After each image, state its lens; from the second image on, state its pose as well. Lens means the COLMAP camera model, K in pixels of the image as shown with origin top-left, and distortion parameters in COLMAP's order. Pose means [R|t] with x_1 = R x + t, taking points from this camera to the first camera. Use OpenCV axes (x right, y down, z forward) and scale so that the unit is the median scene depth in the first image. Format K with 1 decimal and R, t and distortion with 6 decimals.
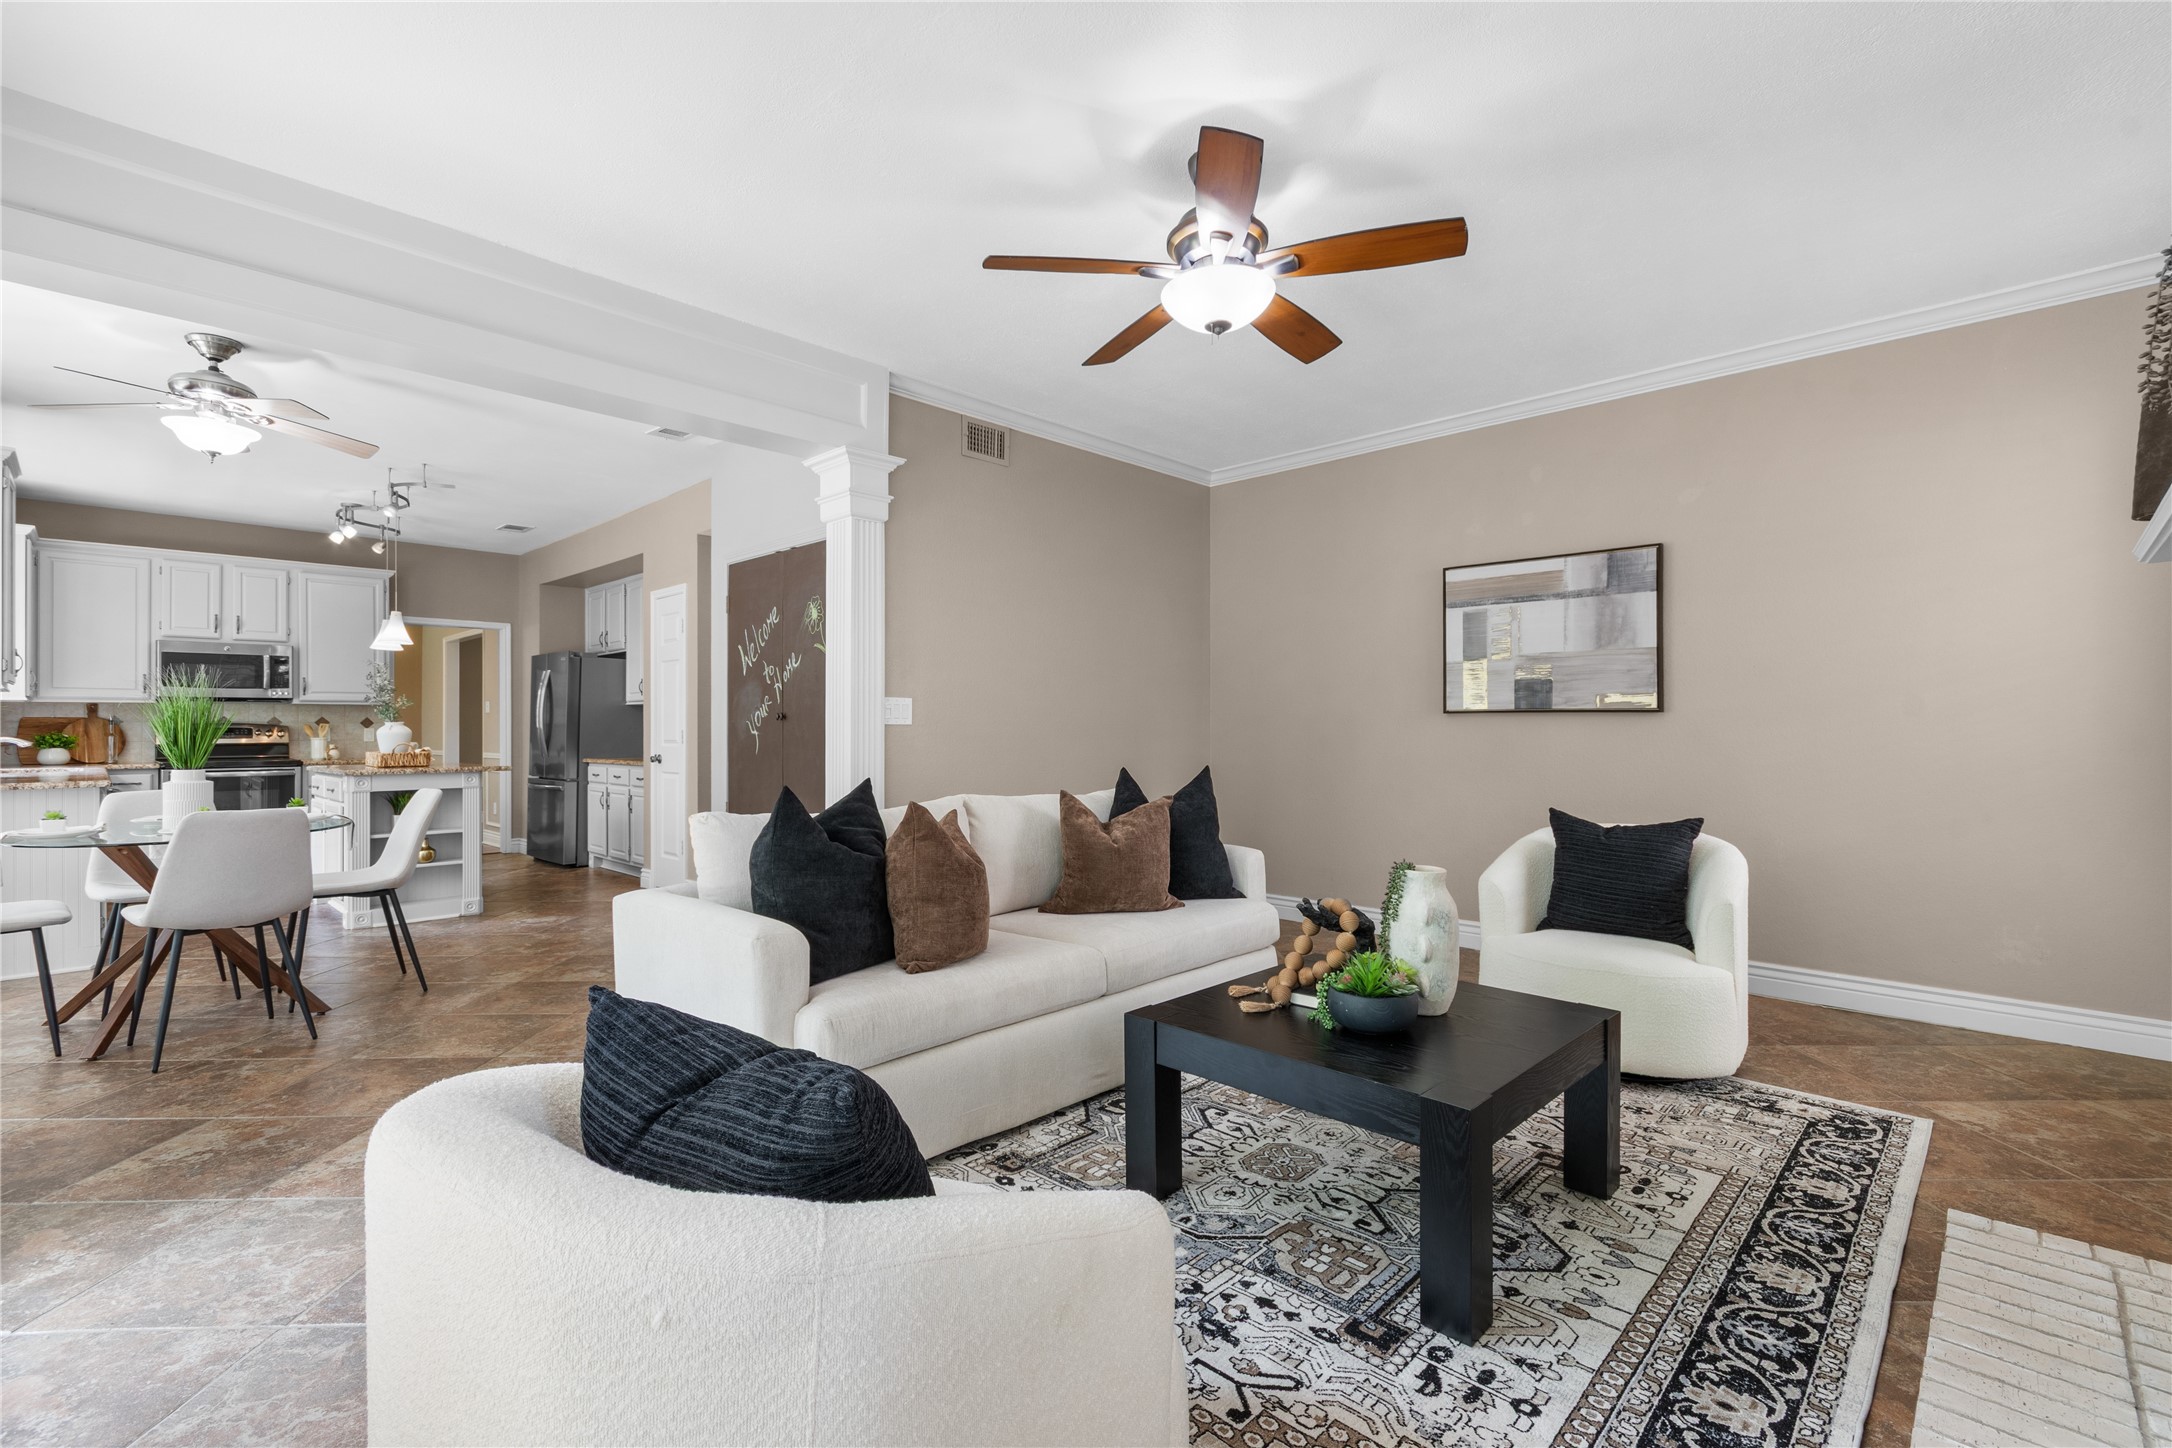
lens RADIAL K [[961.7, 0, 1098.7], [0, 961.7, 723.6], [0, 0, 1]] dist [0.006777, -0.001468]
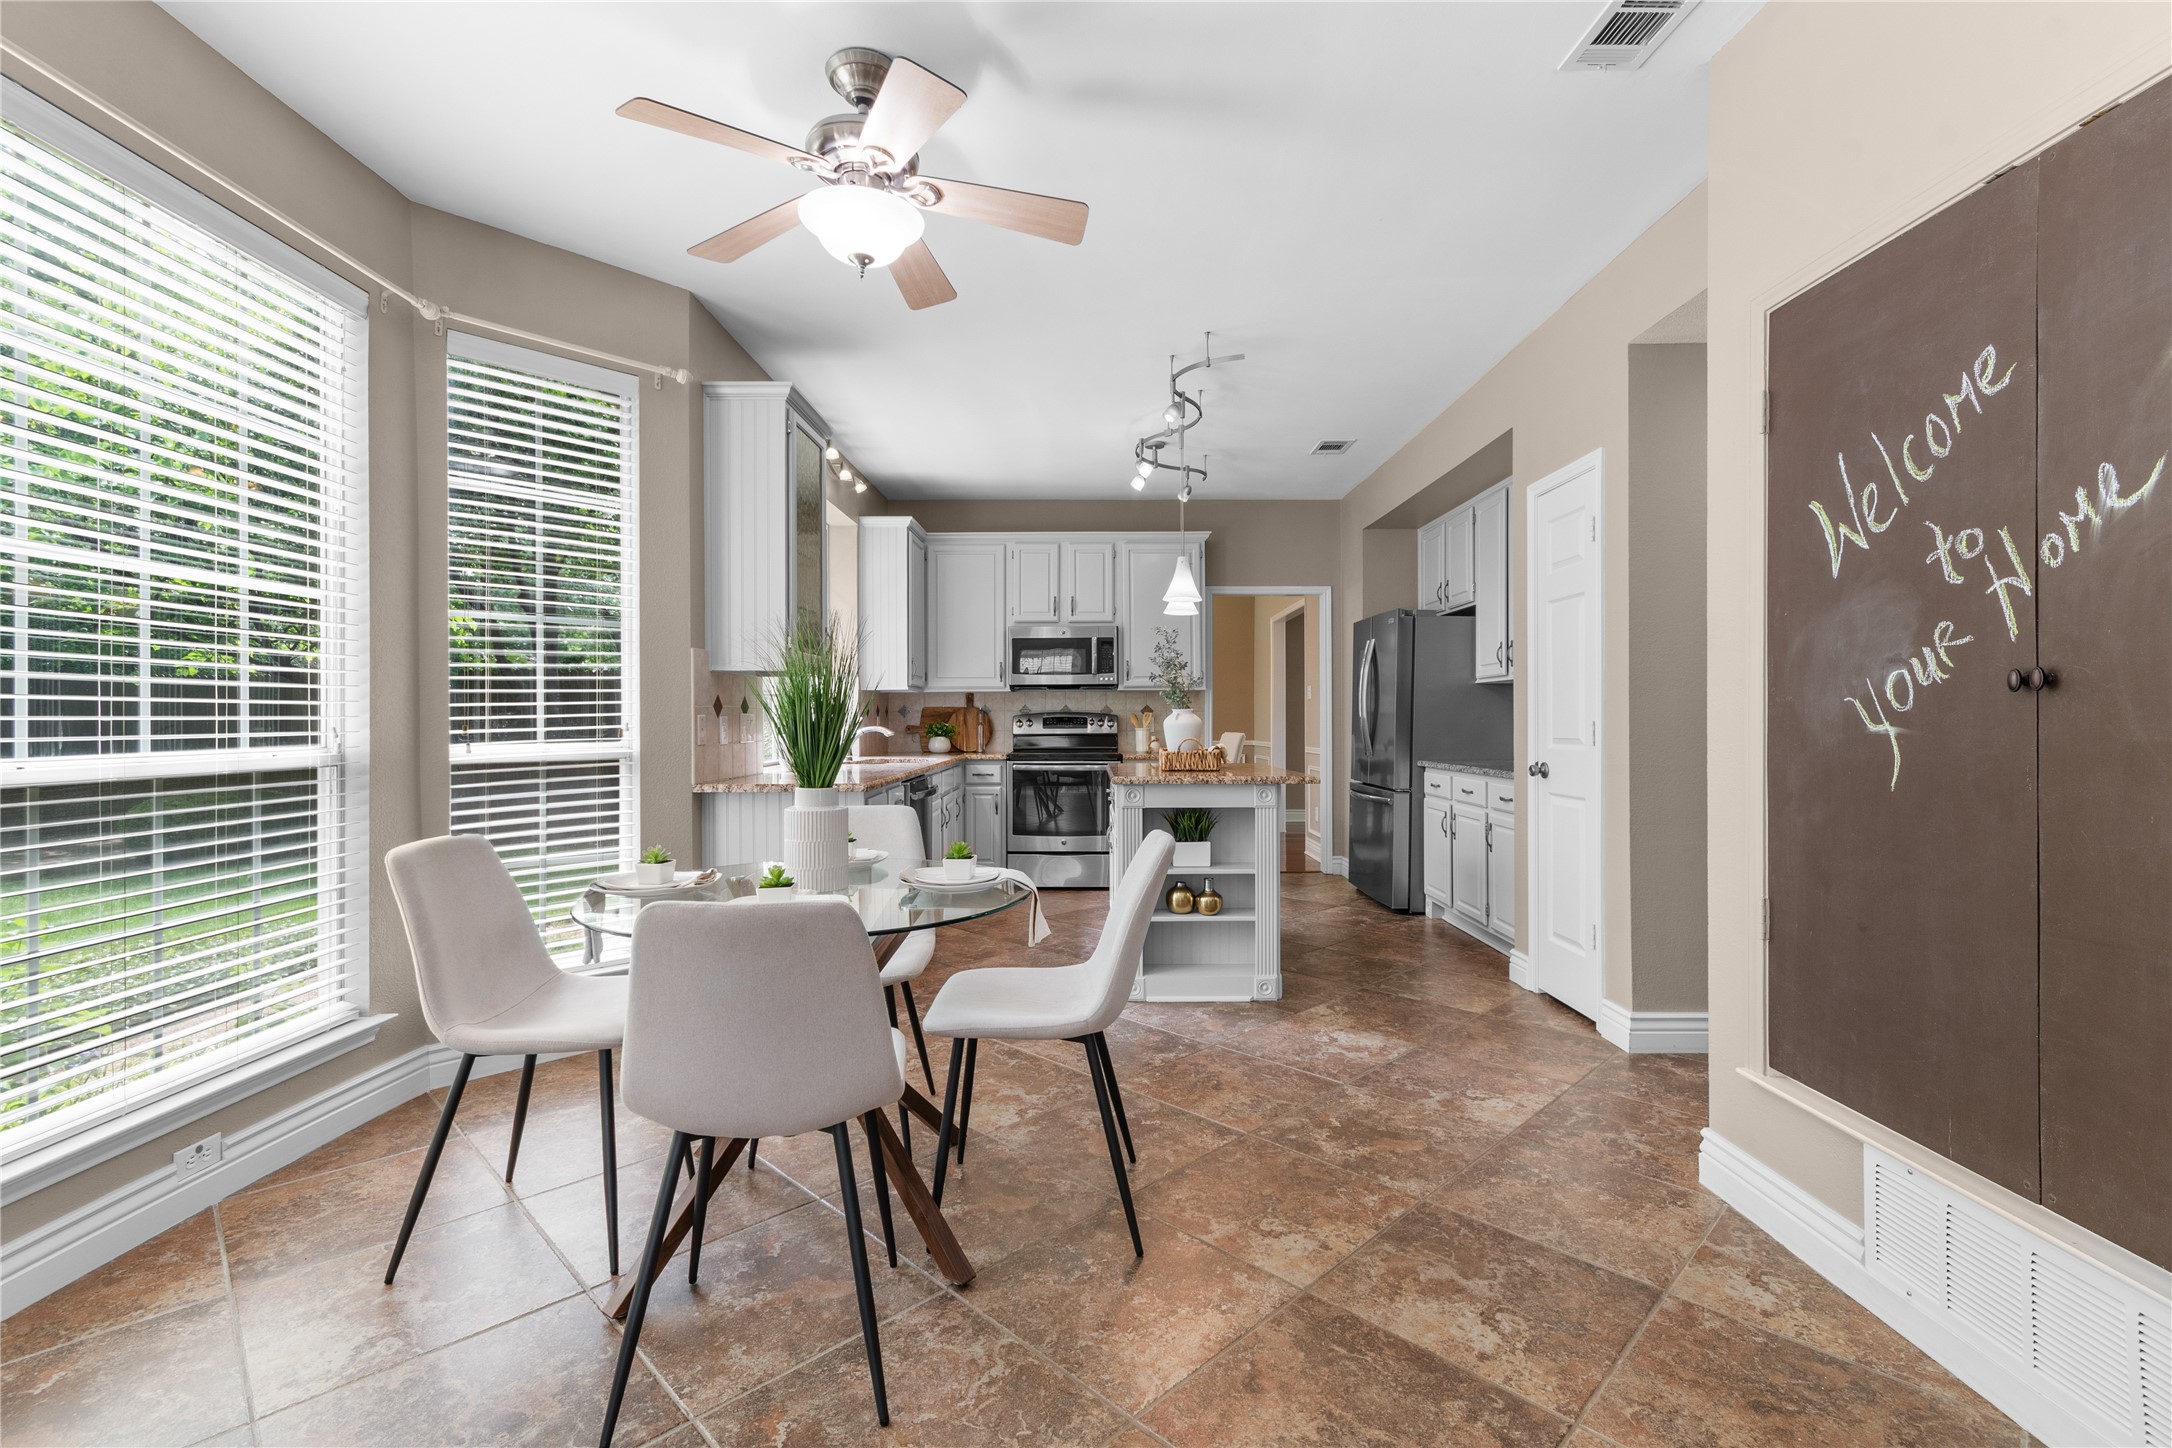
lens RADIAL K [[961.7, 0, 1090.1], [0, 961.7, 715.7], [0, 0, 1]] dist [0.006777, -0.001468]
pose [[0.689859, -0.001329, -0.723942, -0.310958], [0.003481, 0.999993, 0.001481, 0.002672], [0.723935, -0.003542, 0.689859, 0.555723]]
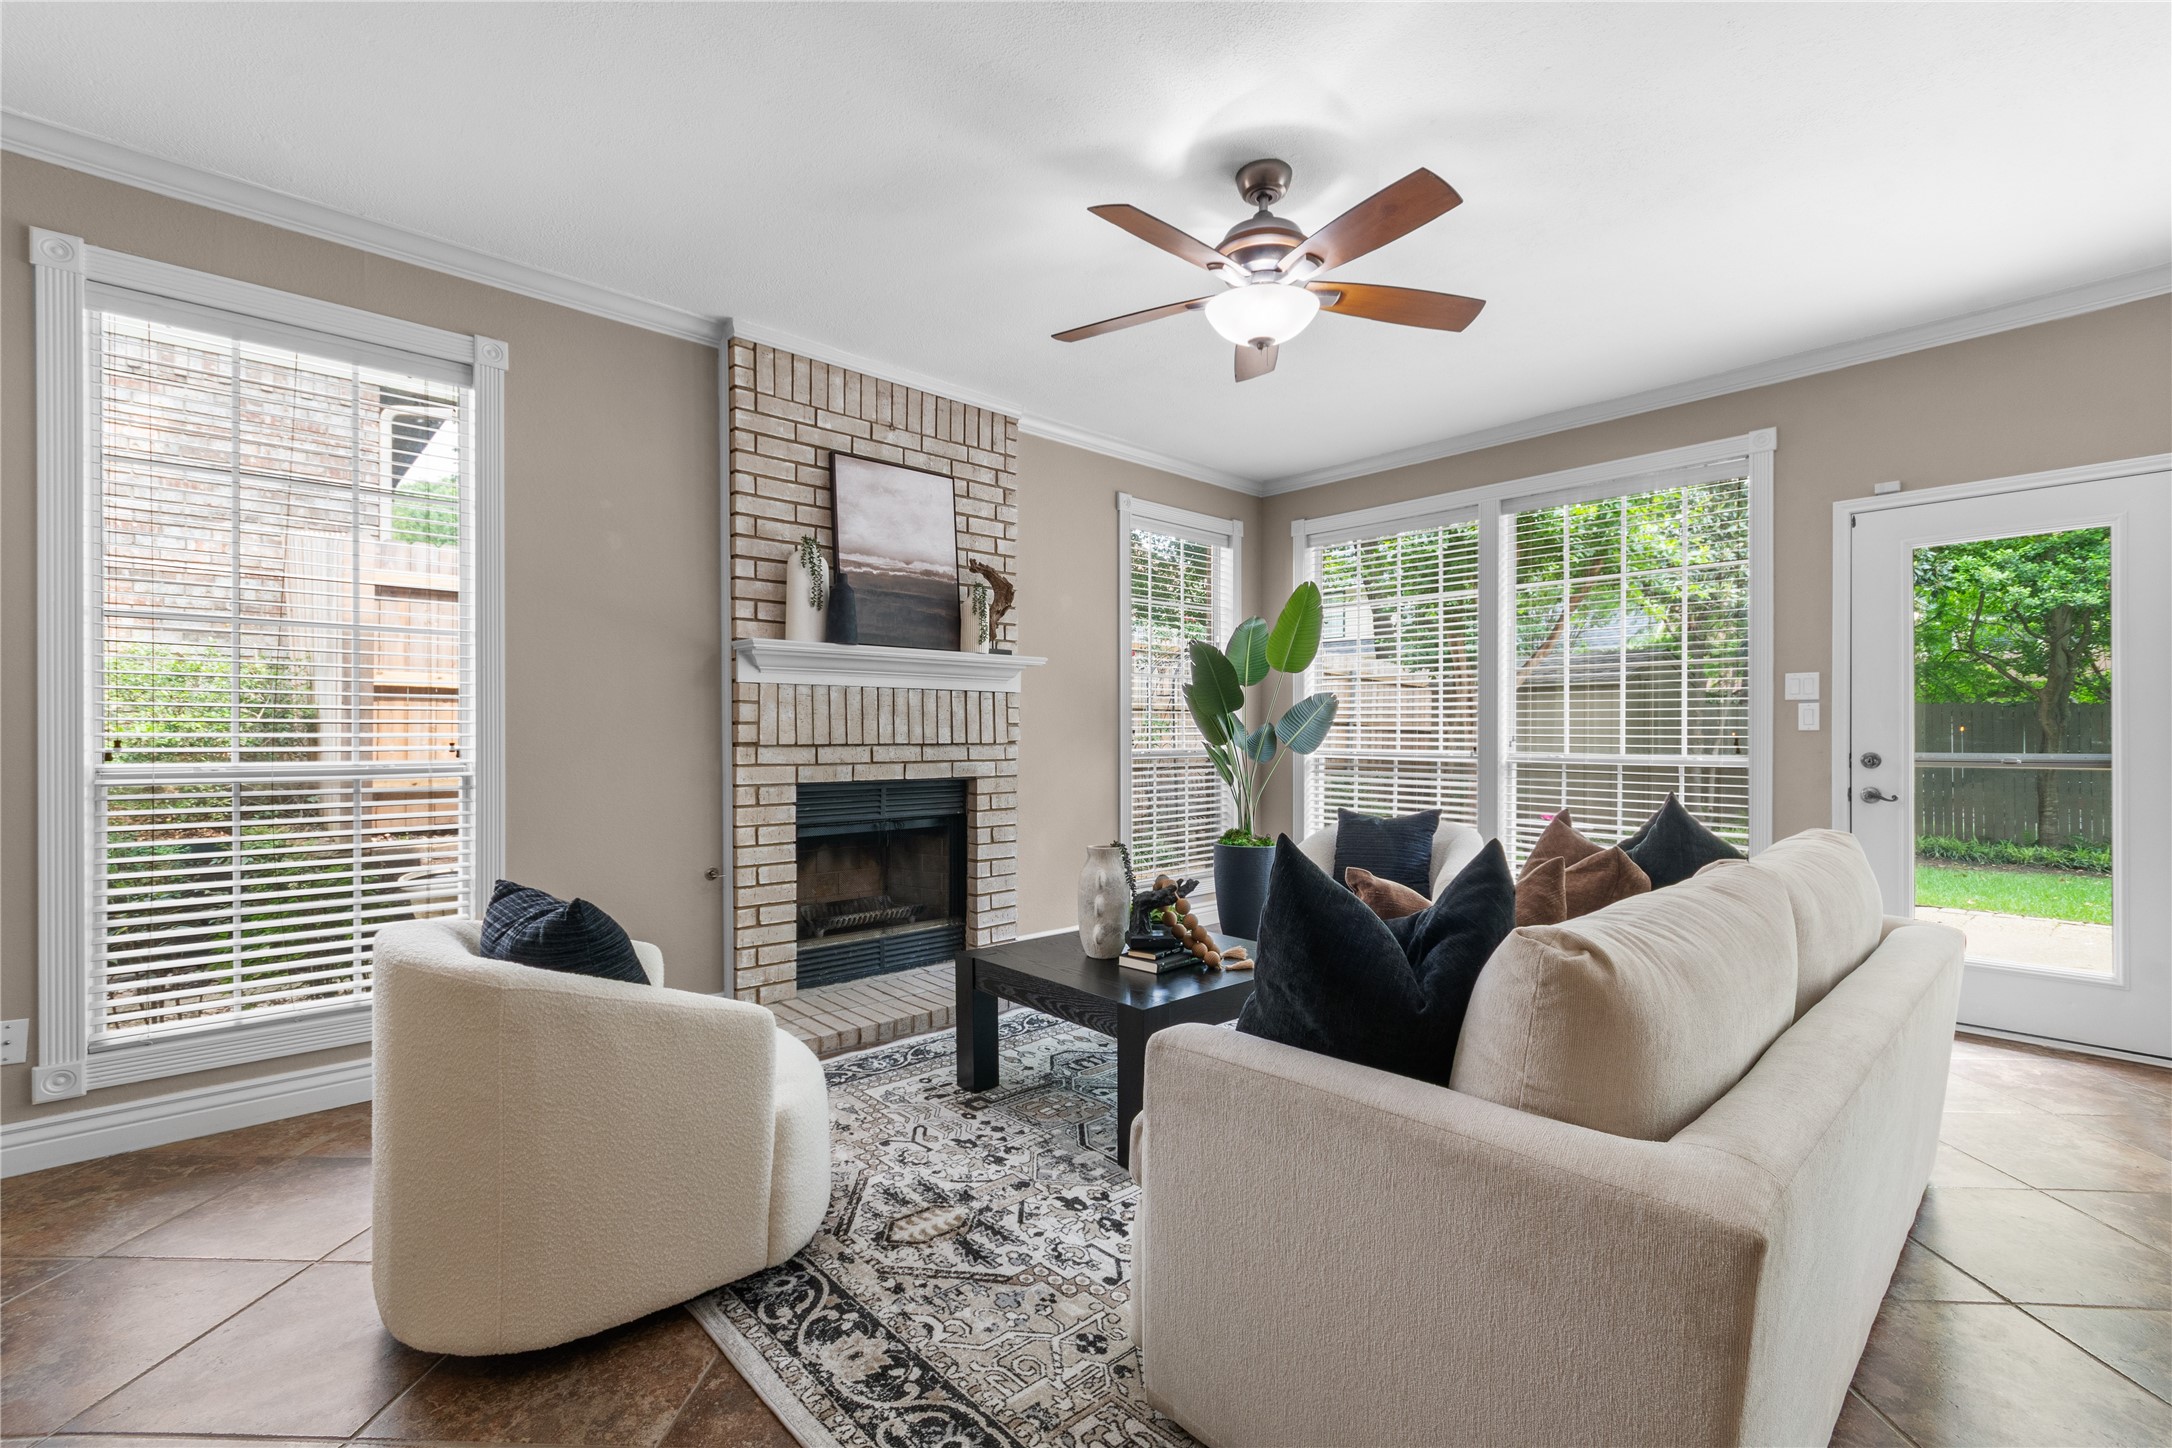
lens RADIAL K [[961.7, 0, 1097.0], [0, 961.7, 741.0], [0, 0, 1]] dist [0.006777, -0.001468]
pose [[-0.997982, -0.000233, 0.063498, 0.129002], [-0.000128, 0.999999, 0.001653, 0.003049], [-0.063498, 0.001641, -0.997981, 1.121921]]
